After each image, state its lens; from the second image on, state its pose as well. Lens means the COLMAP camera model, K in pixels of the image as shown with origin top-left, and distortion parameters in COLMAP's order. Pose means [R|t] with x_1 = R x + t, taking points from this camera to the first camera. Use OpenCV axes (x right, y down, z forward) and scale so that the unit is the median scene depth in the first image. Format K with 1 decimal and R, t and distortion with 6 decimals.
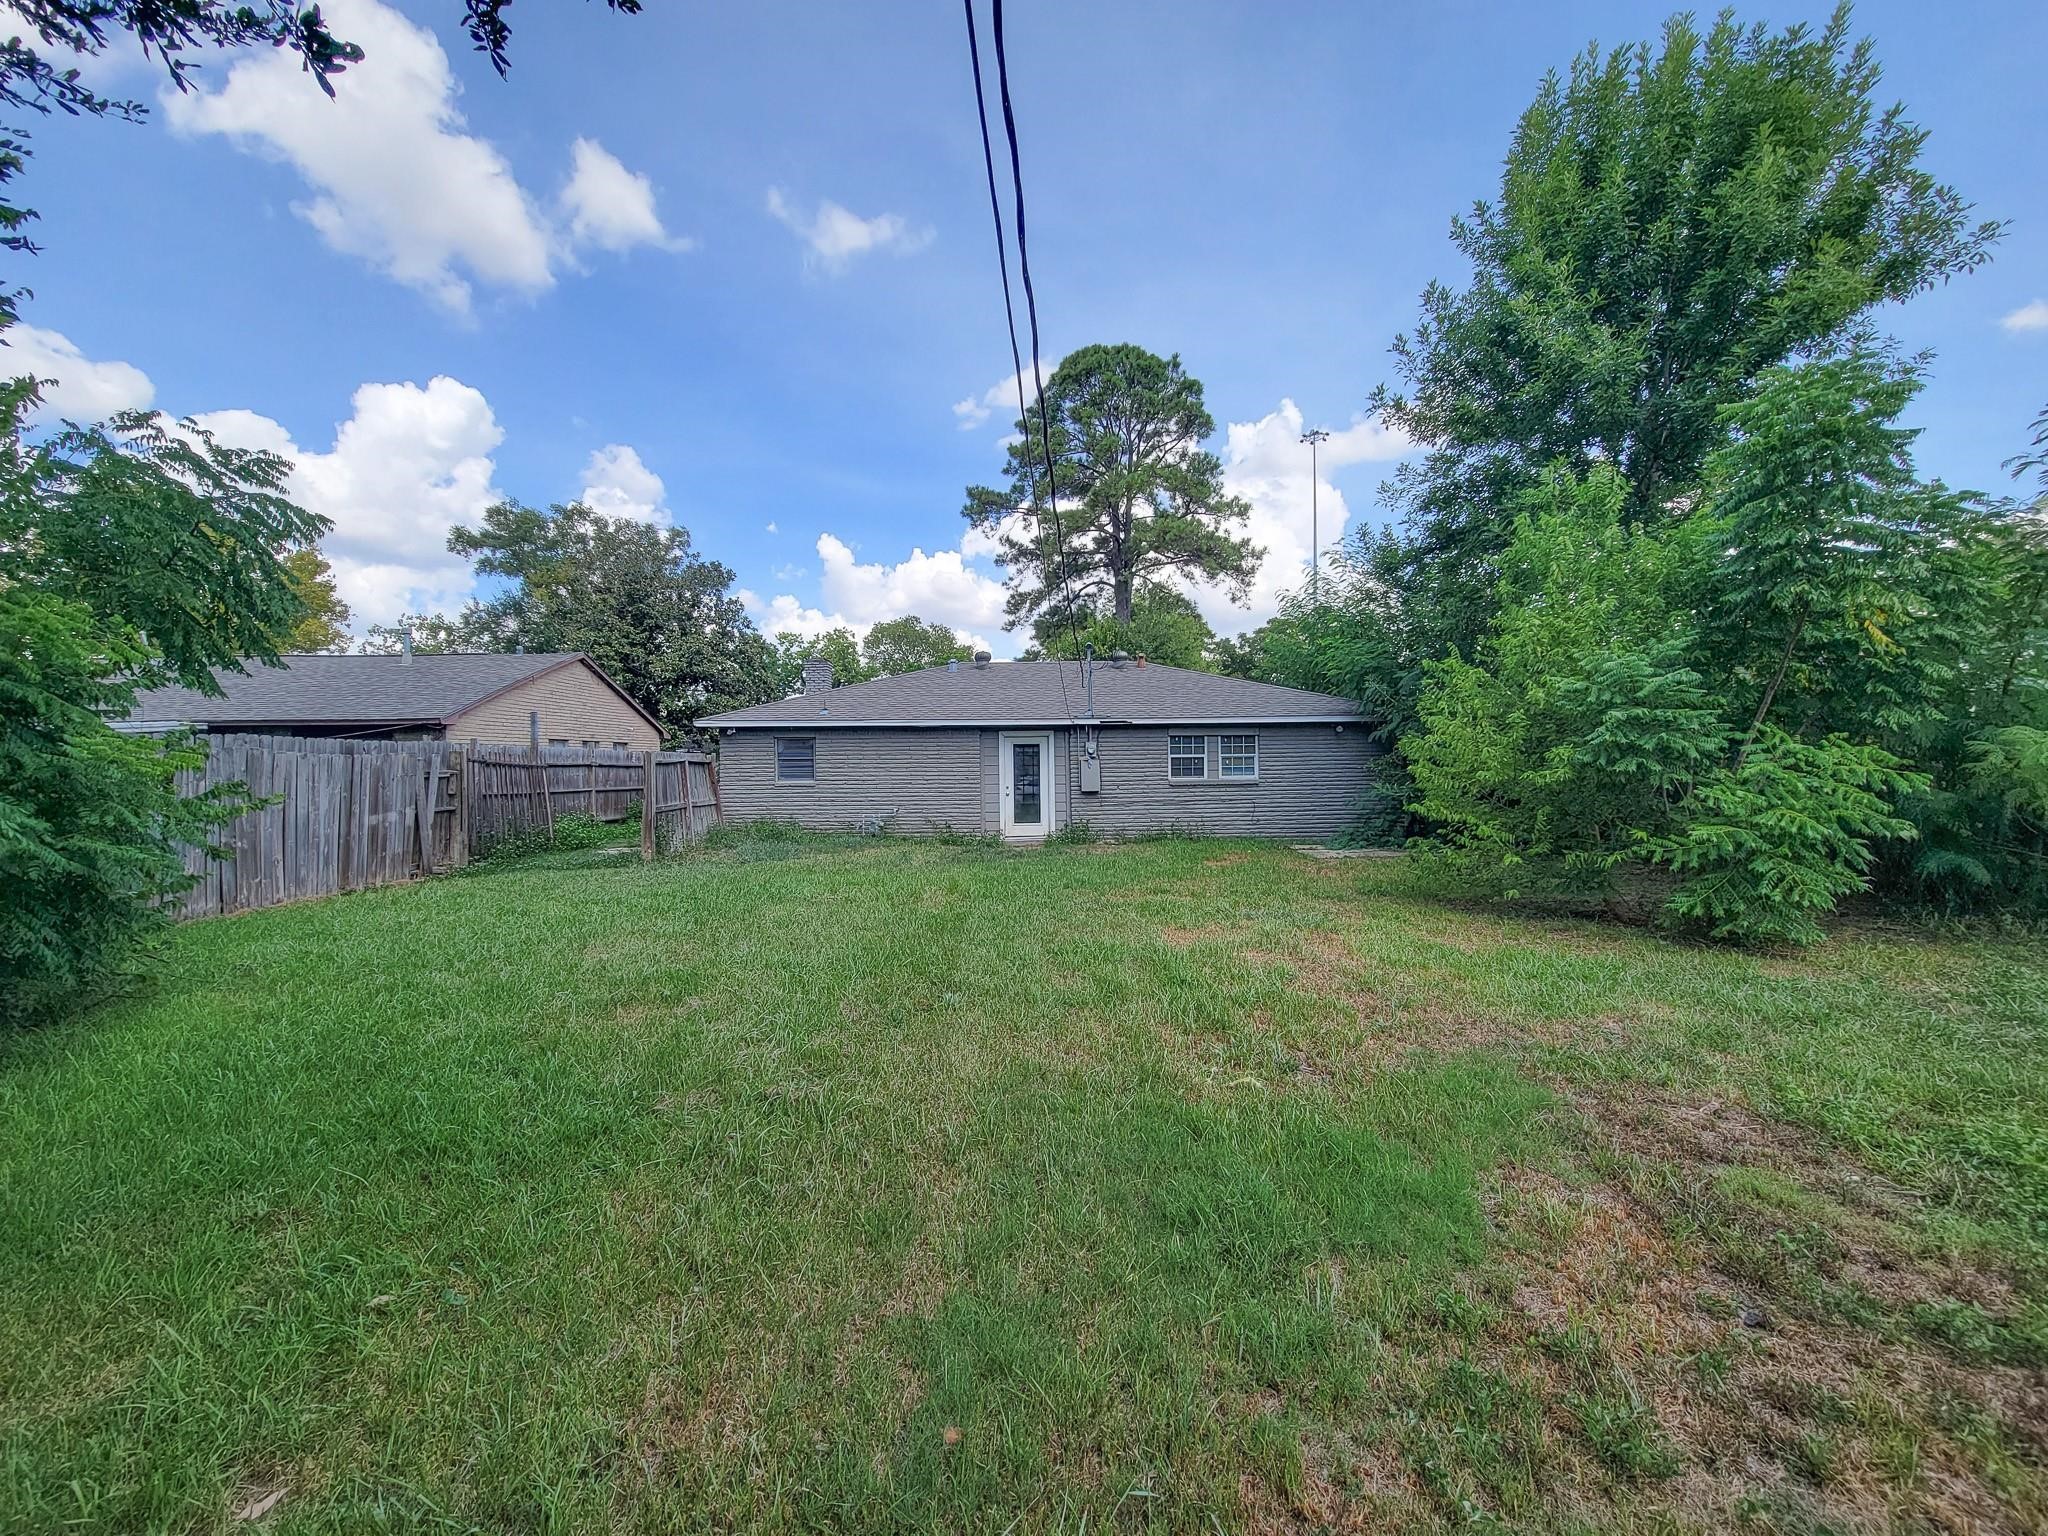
lens RADIAL K [[856.5, 0, 1021.8], [0, 856.5, 767.0], [0, 0, 1]] dist [-0.000163, -0.000606]
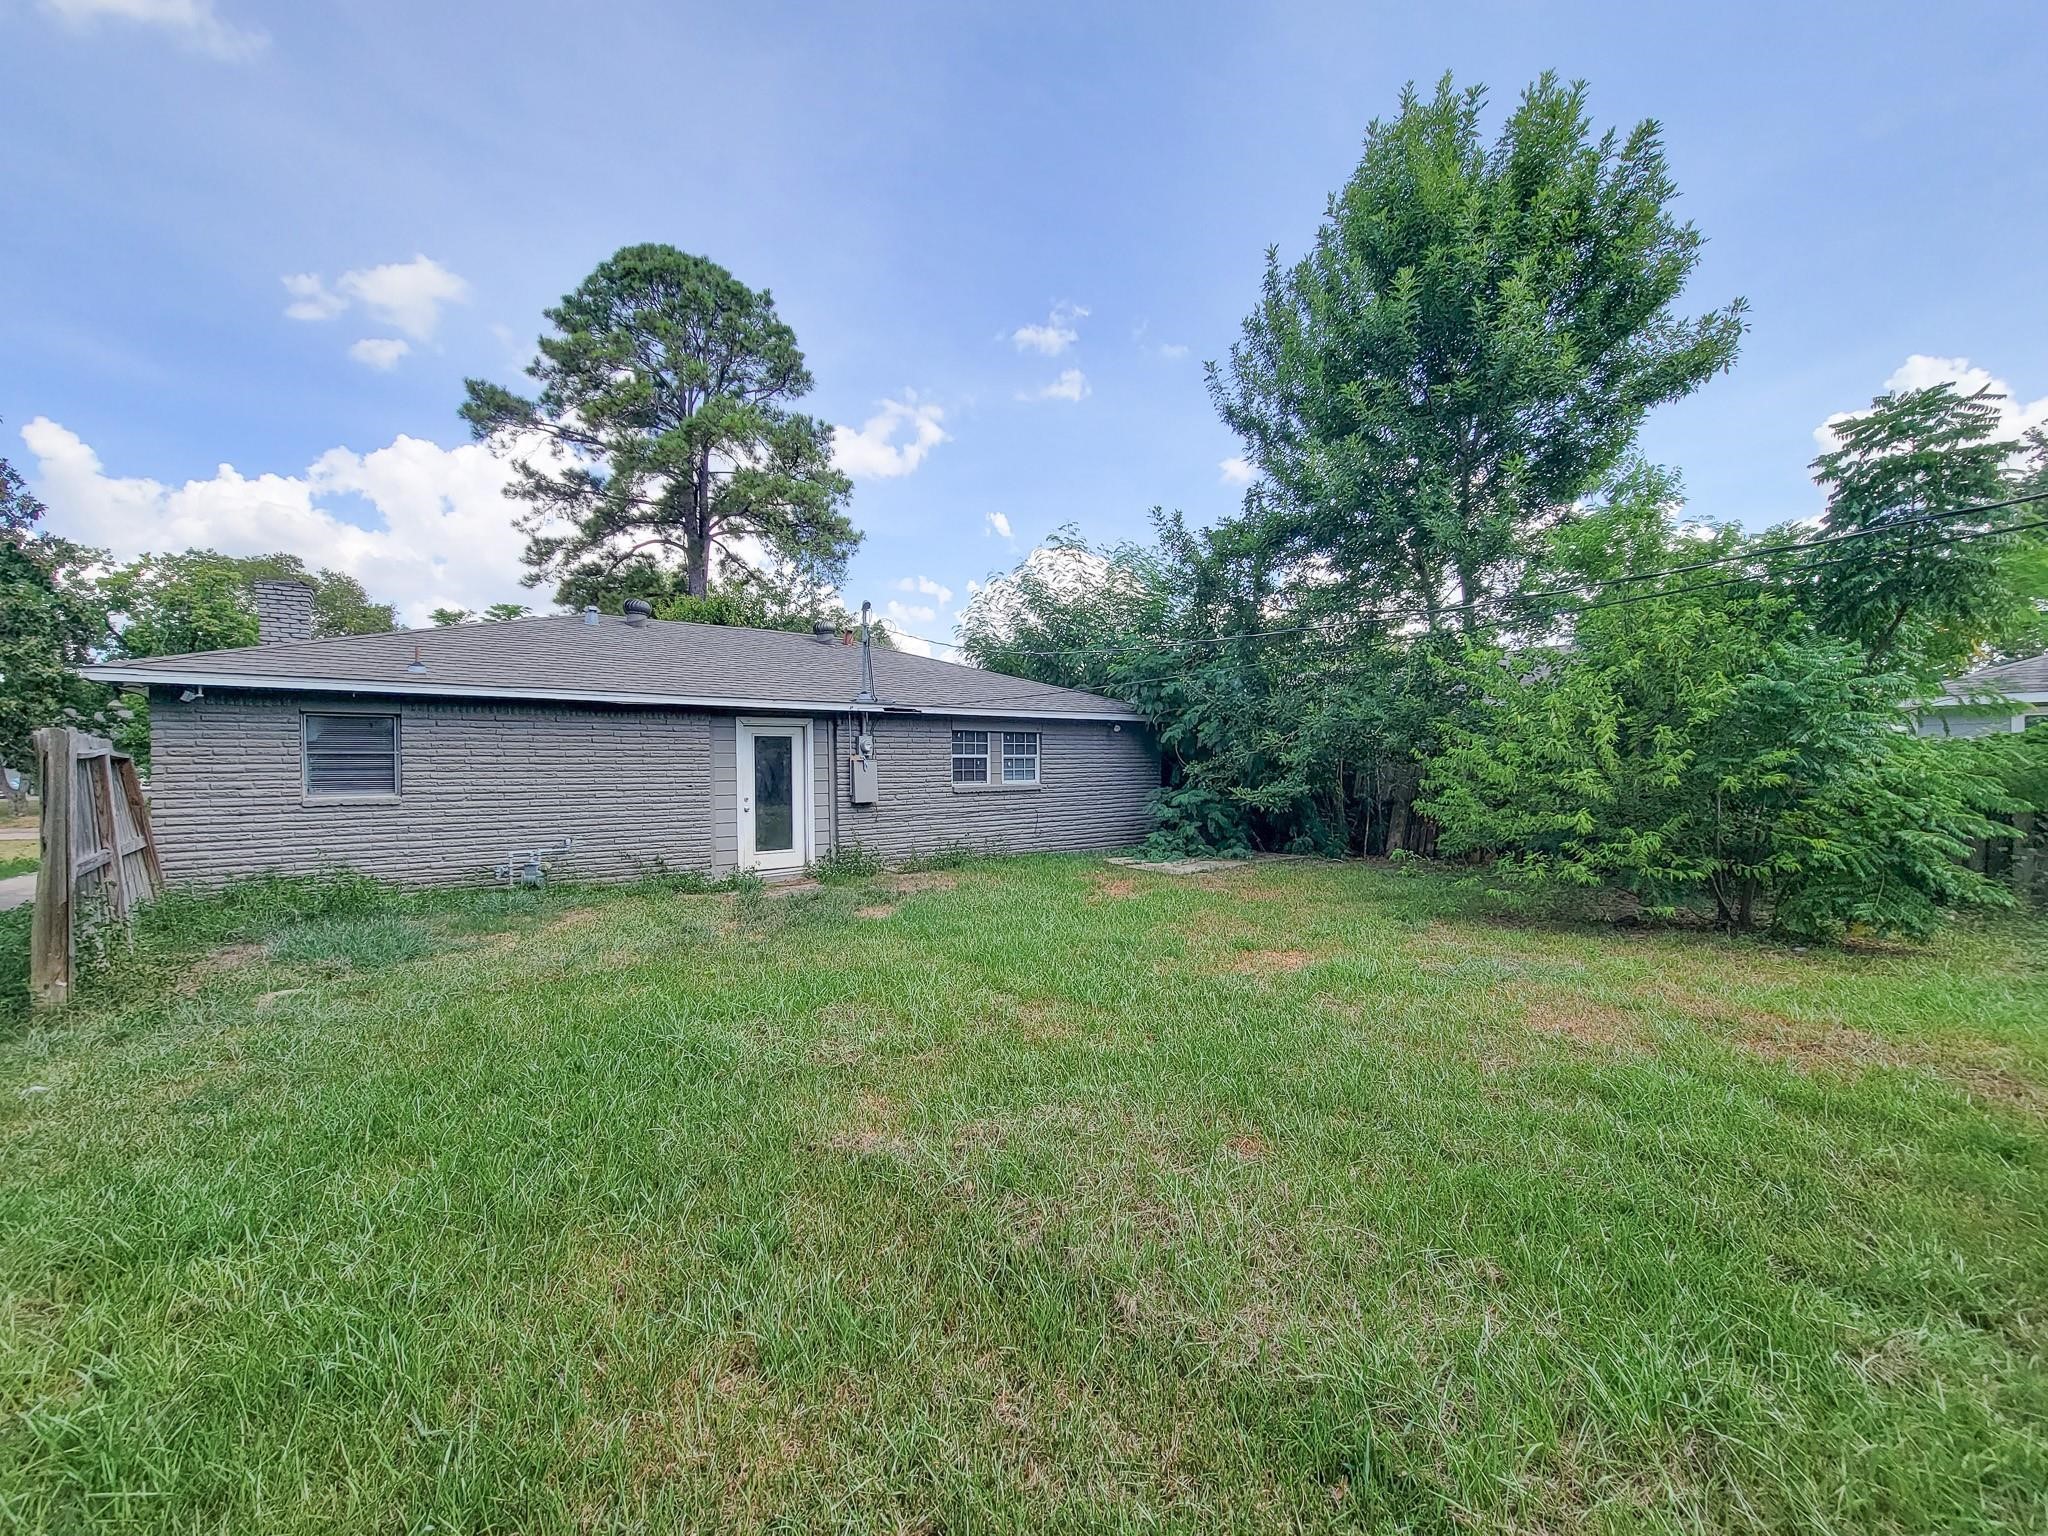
lens RADIAL K [[856.5, 0, 1021.8], [0, 856.5, 767.0], [0, 0, 1]] dist [-0.000163, -0.000606]
pose [[0.796656, 0.004563, 0.604416, -0.132118], [0.000443, 0.999967, -0.008134, 0.001933], [-0.604433, 0.006748, 0.796628, 0.167065]]
